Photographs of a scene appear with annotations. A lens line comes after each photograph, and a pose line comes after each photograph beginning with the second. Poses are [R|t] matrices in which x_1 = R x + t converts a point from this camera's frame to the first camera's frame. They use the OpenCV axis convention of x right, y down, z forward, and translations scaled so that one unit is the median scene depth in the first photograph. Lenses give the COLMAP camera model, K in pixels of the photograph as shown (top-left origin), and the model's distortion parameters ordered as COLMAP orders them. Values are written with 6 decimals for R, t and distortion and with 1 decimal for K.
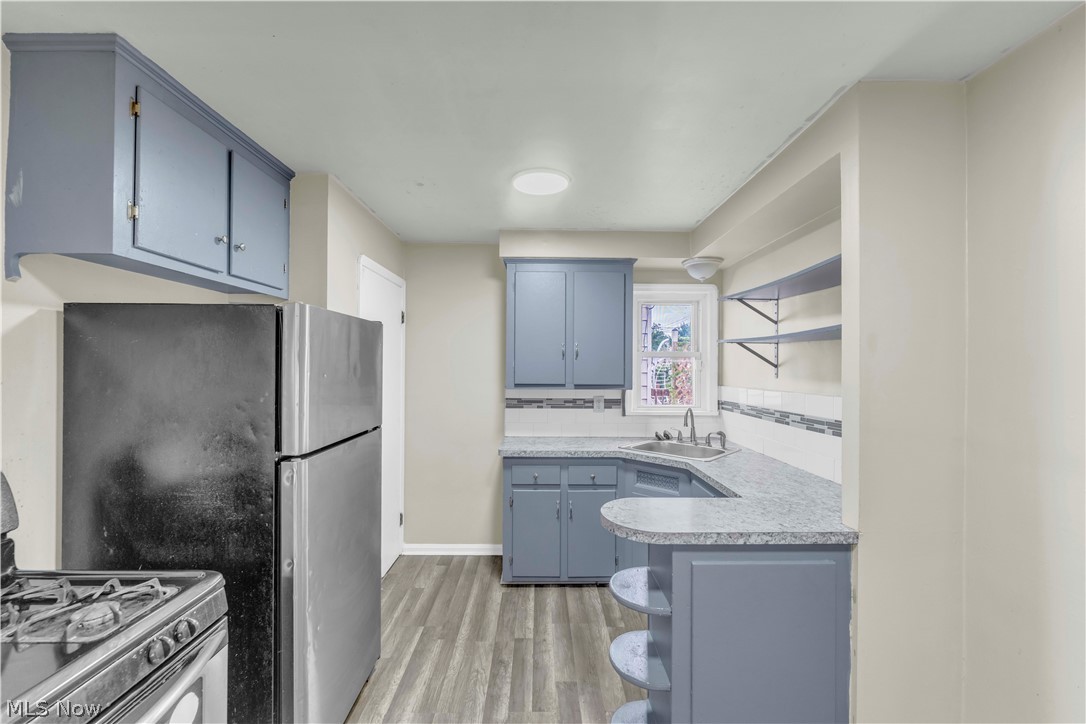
lens RADIAL K [[442.9, 0, 540.4], [0, 442.9, 366.6], [0, 0, 1]] dist [-0.004696, 0.000218]
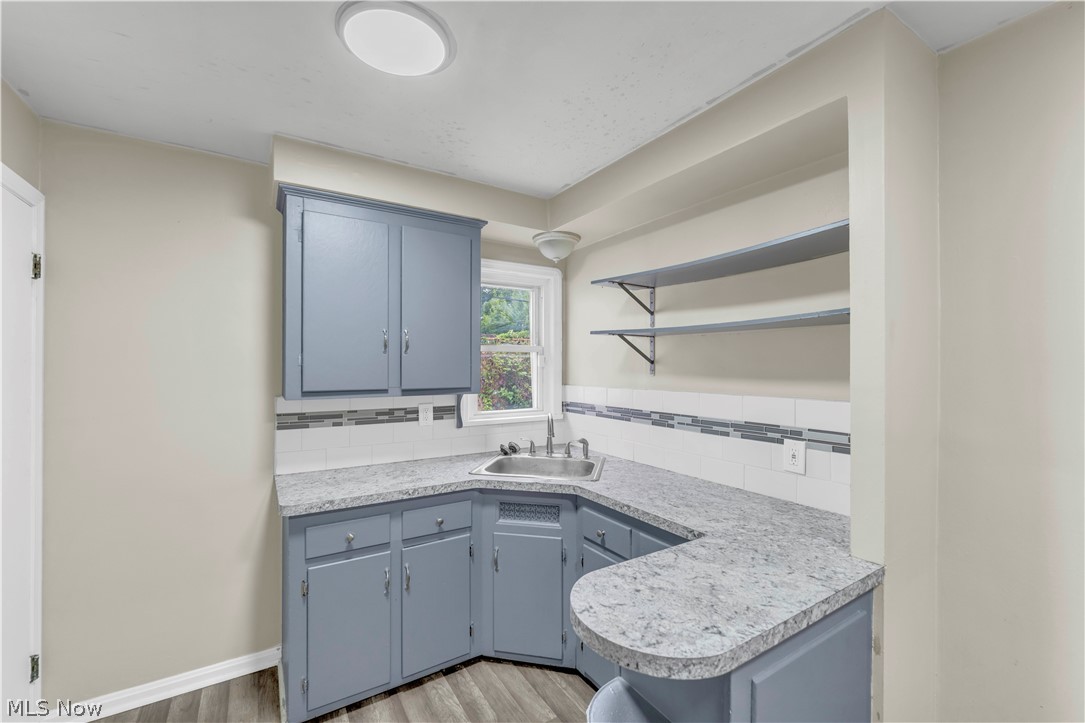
lens RADIAL K [[442.5, 0, 548.0], [0, 442.5, 365.2], [0, 0, 1]] dist [-0.004696, 0.000218]
pose [[0.840516, -0.003722, 0.541774, -0.112513], [0.002740, 0.999993, 0.002618, 0.001742], [-0.541780, -0.000716, 0.840520, 0.319343]]
